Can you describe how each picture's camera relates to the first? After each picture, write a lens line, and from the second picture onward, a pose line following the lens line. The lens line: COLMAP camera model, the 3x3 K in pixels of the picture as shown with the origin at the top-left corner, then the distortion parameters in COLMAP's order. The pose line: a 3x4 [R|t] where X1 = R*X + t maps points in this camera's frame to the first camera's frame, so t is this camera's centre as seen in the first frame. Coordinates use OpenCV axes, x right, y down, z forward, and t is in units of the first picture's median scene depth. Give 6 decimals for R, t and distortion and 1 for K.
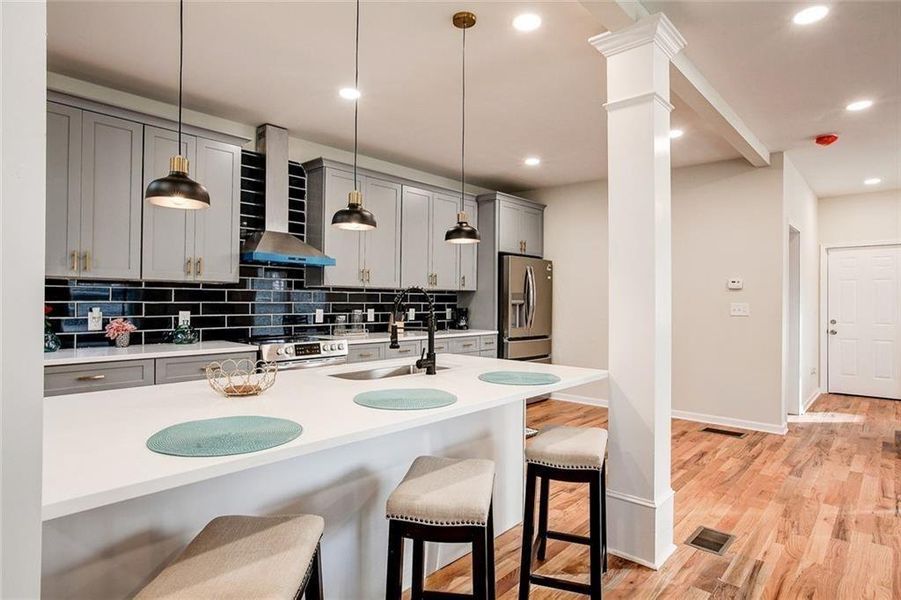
lens RADIAL K [[507.7, 0, 451.7], [0, 507.7, 297.9], [0, 0, 1]] dist [-0.054980, 0.043730]
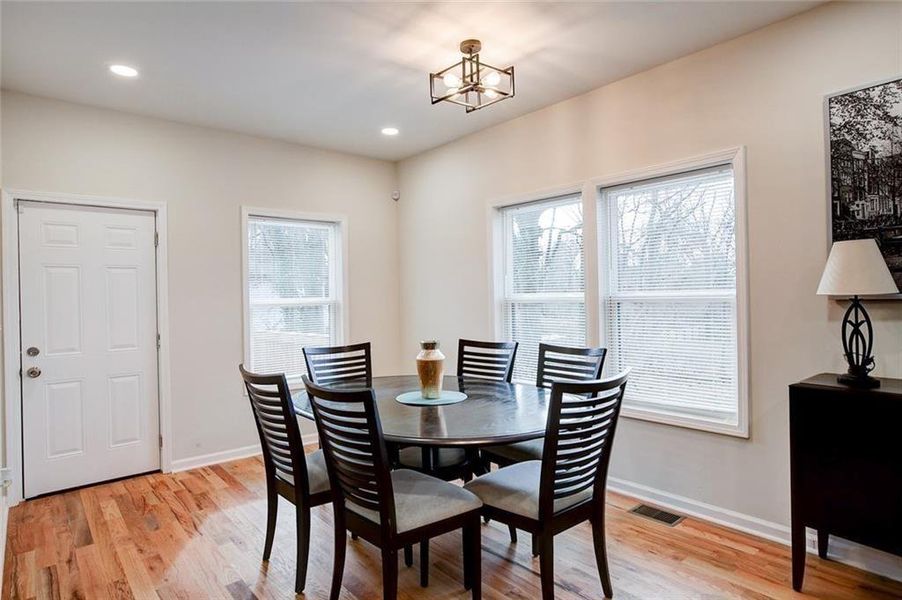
lens RADIAL K [[508.2, 0, 452.2], [0, 508.2, 297.9], [0, 0, 1]] dist [-0.054980, 0.043730]
pose [[0.139647, -0.013265, 0.990113, 0.855046], [0.012830, 0.999851, 0.011586, -0.013733], [-0.990118, 0.011085, 0.139796, 1.327774]]
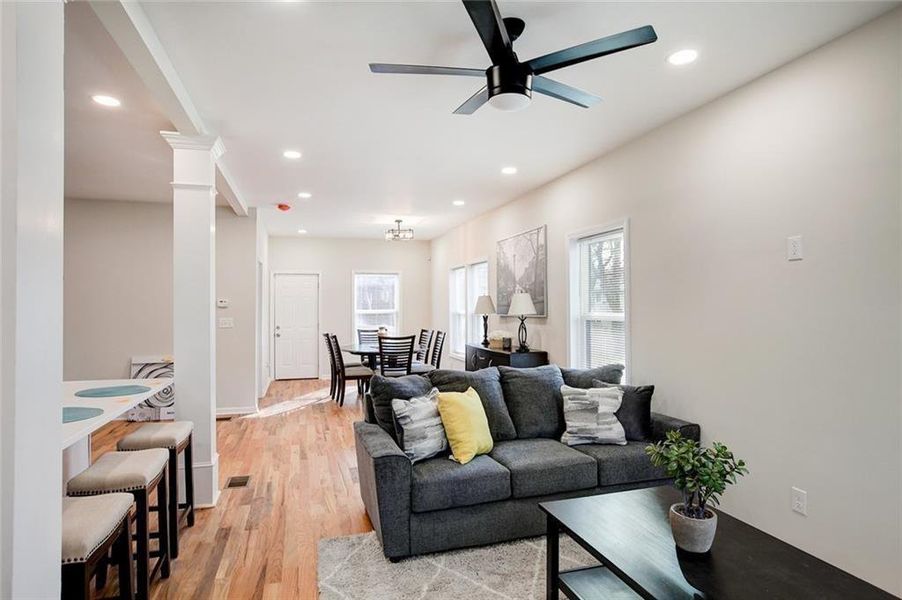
lens RADIAL K [[508.2, 0, 452.2], [0, 508.2, 297.9], [0, 0, 1]] dist [-0.054980, 0.043730]
pose [[0.523042, 0.004540, 0.852295, -0.421105], [0.003515, 0.999966, -0.007484, -0.055324], [-0.852300, 0.006910, 0.523008, -0.333214]]
